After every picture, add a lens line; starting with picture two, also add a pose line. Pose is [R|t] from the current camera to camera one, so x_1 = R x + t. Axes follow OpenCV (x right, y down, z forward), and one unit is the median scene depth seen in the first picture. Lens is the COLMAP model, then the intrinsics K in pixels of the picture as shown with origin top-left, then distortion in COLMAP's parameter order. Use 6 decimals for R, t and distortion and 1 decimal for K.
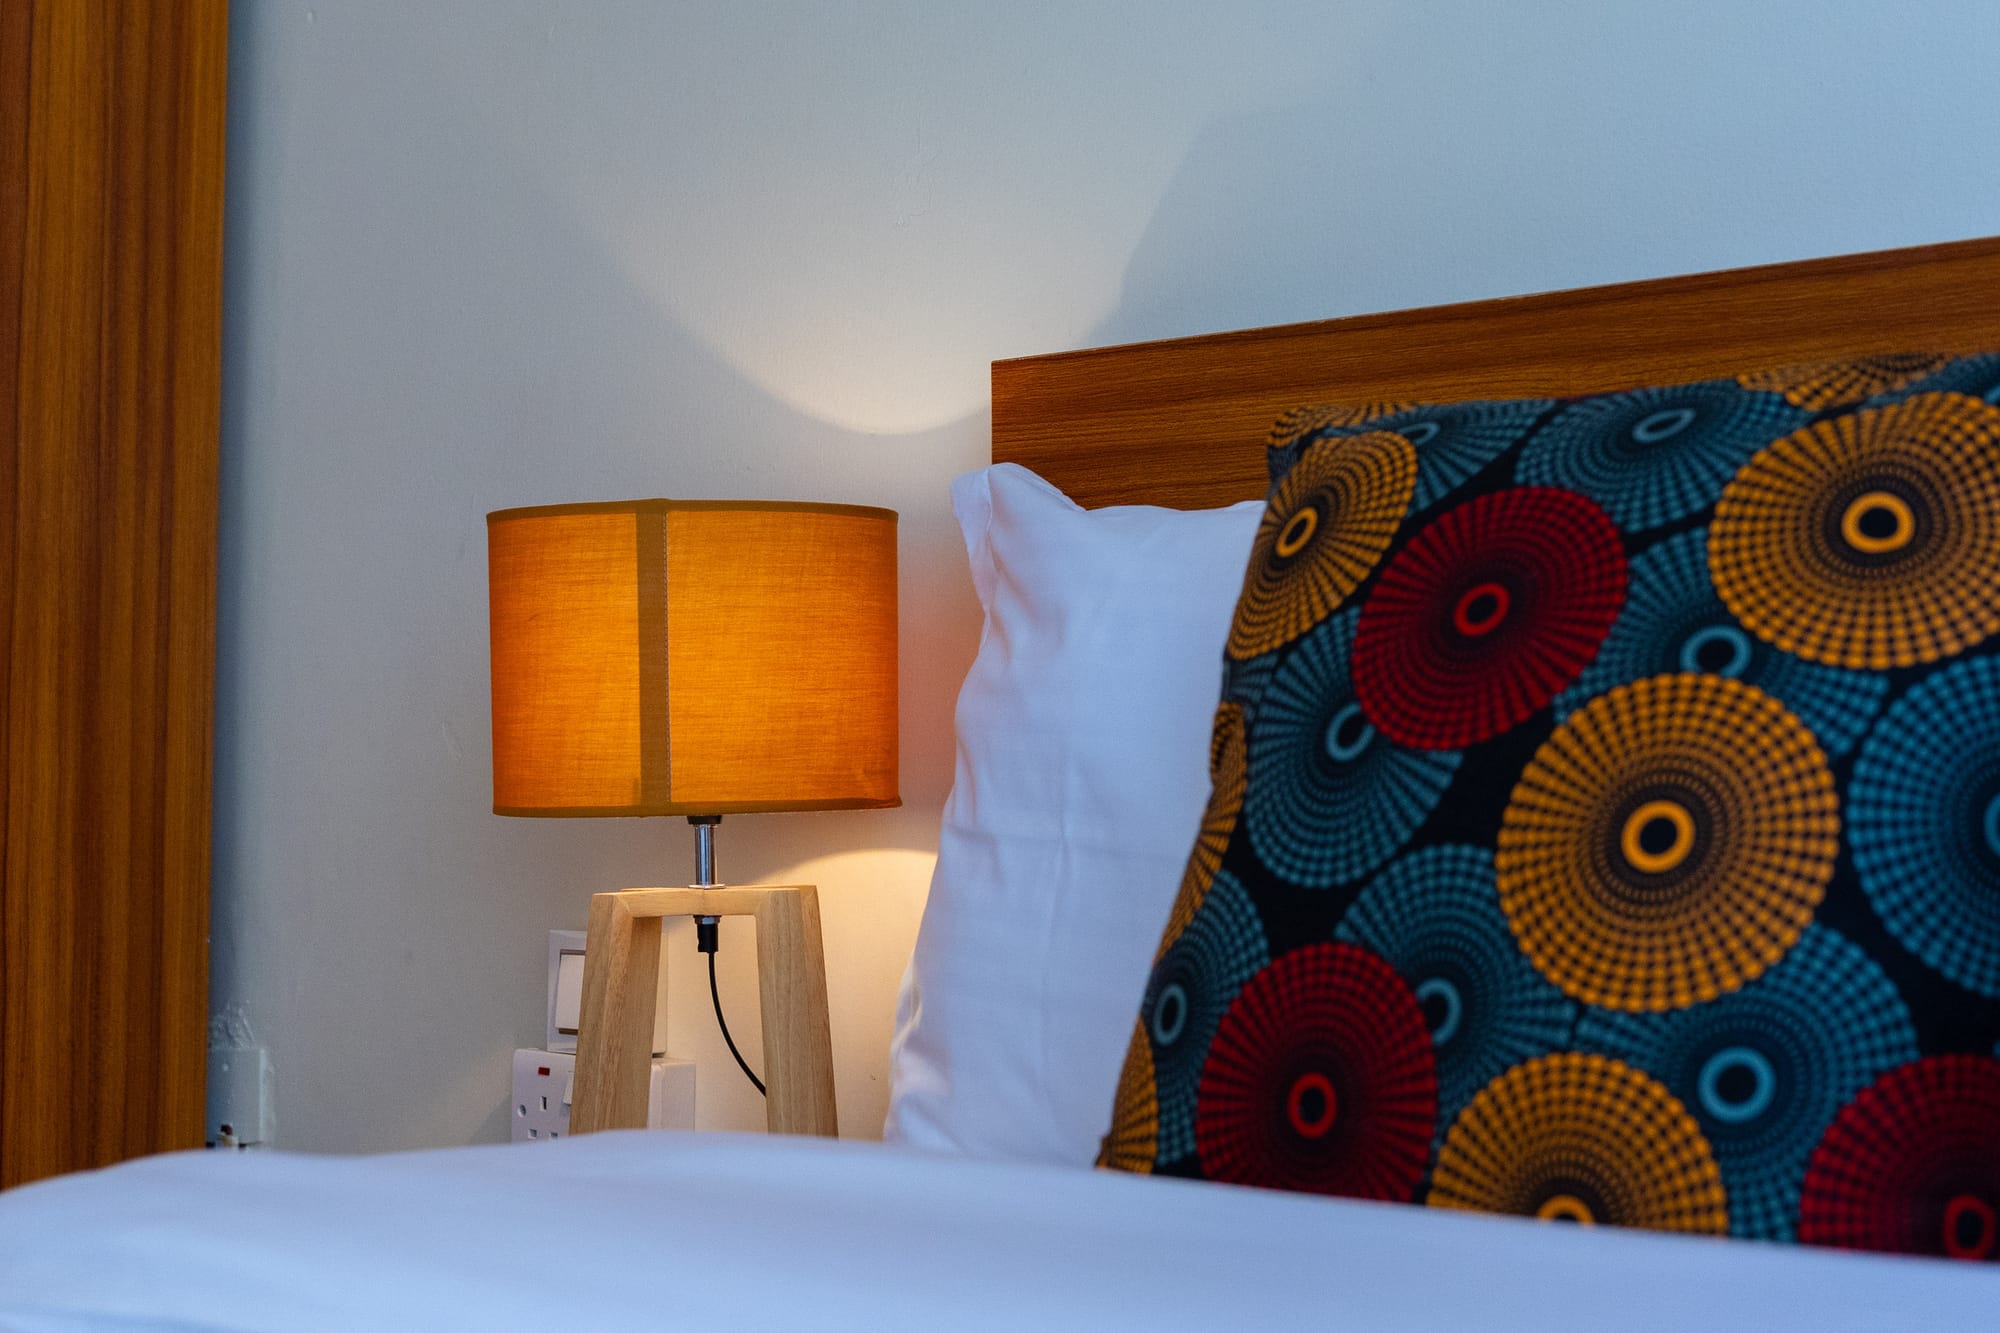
lens RADIAL K [[3023.2, 0, 1000.0], [0, 3023.2, 666.5], [0, 0, 1]] dist [-0.010955, -0.053065]
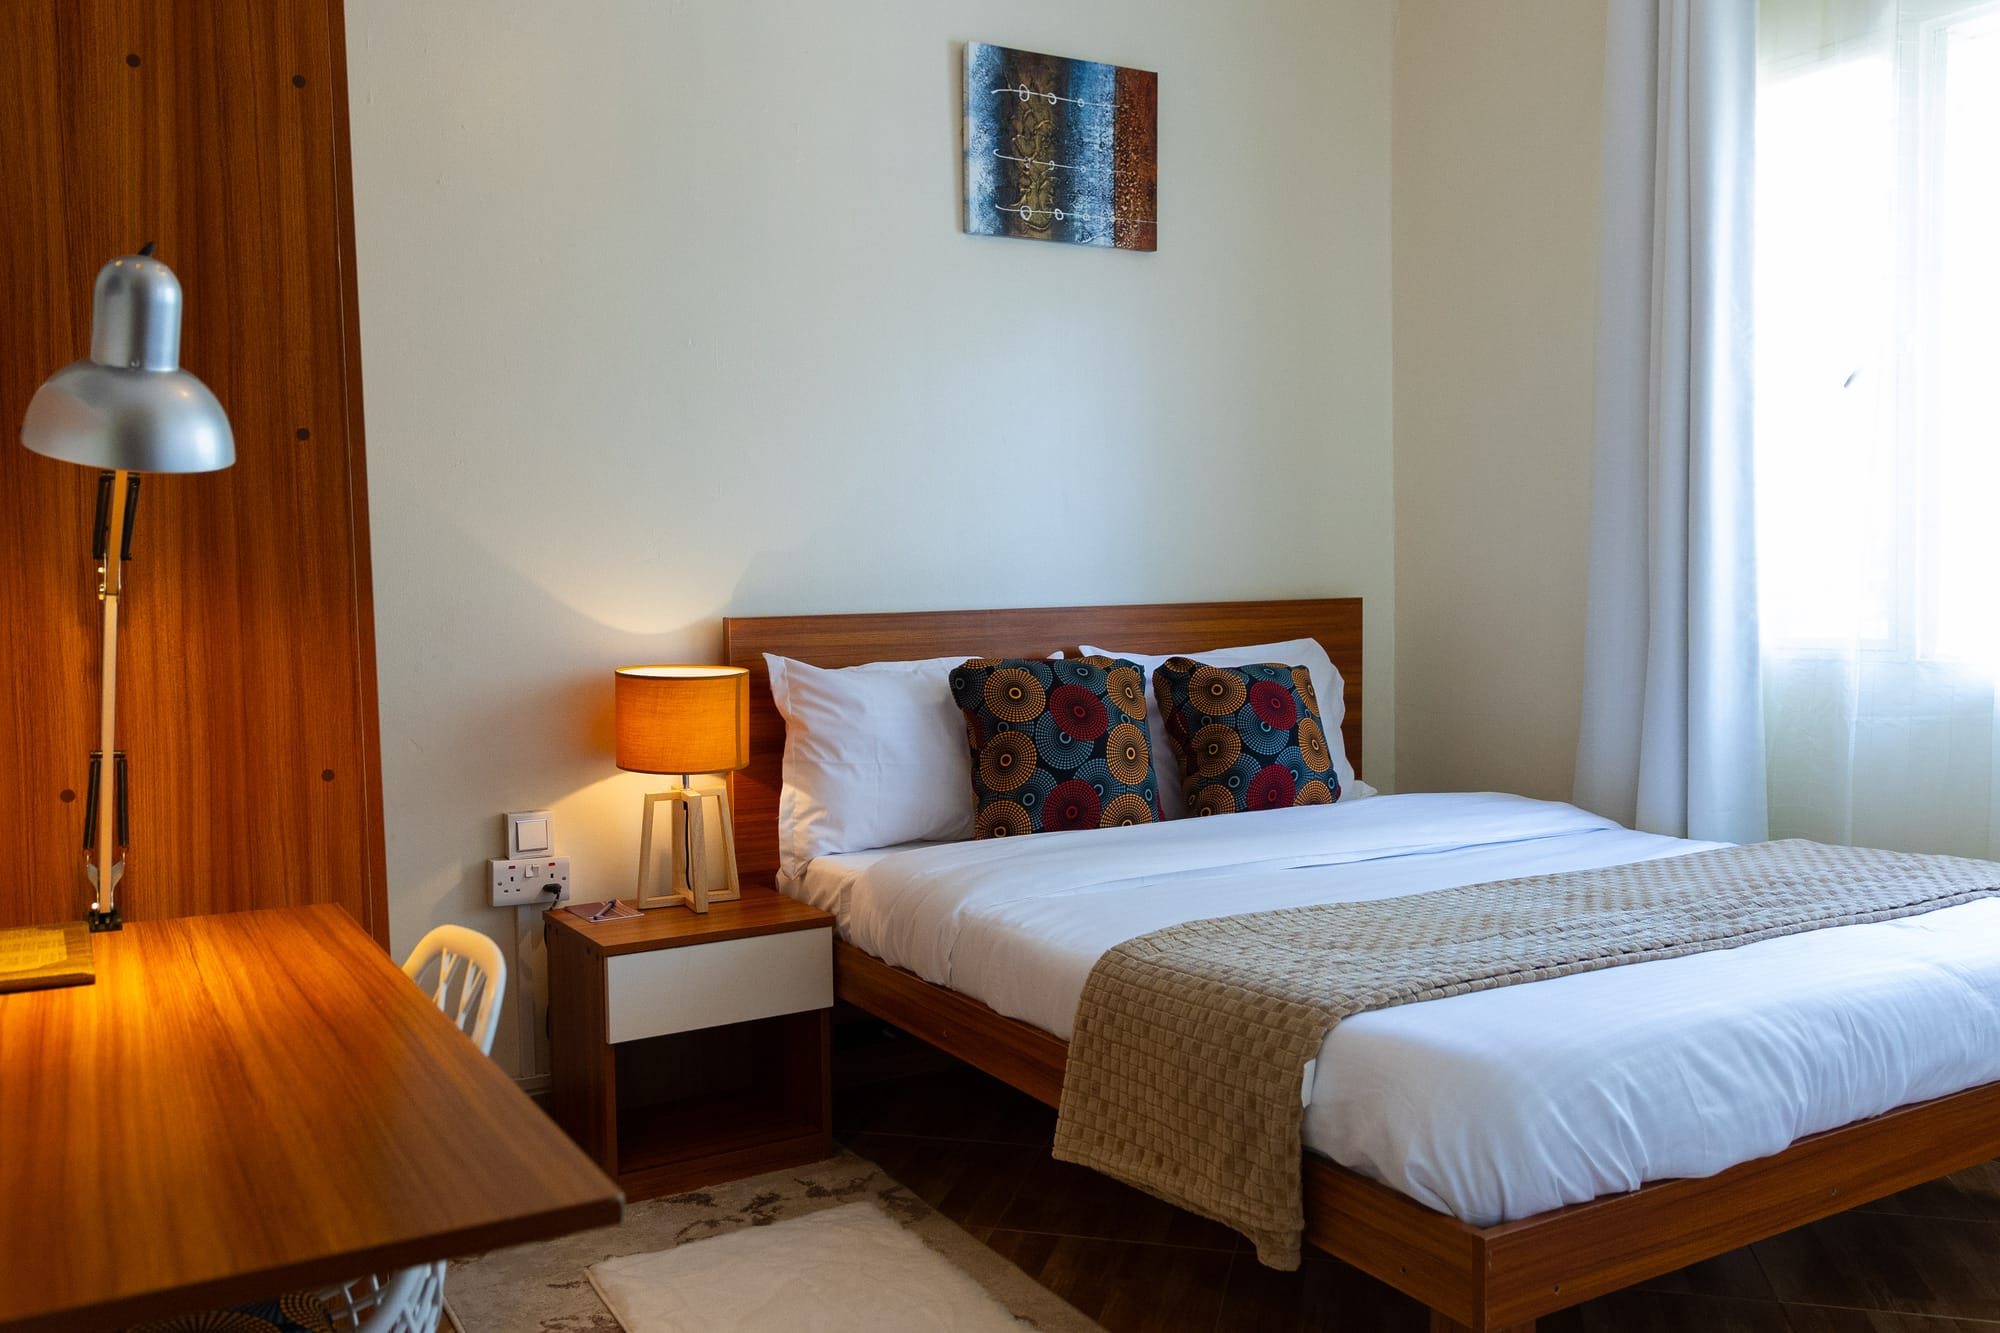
lens RADIAL K [[1633.2, 0, 980.2], [0, 1633.2, 668.3], [0, 0, 1]] dist [0.002062, -0.013094]
pose [[0.322767, -0.066858, 0.944114, -2.479006], [-0.028278, 0.996375, 0.080227, -0.306151], [-0.946056, -0.052592, 0.319707, 0.277646]]
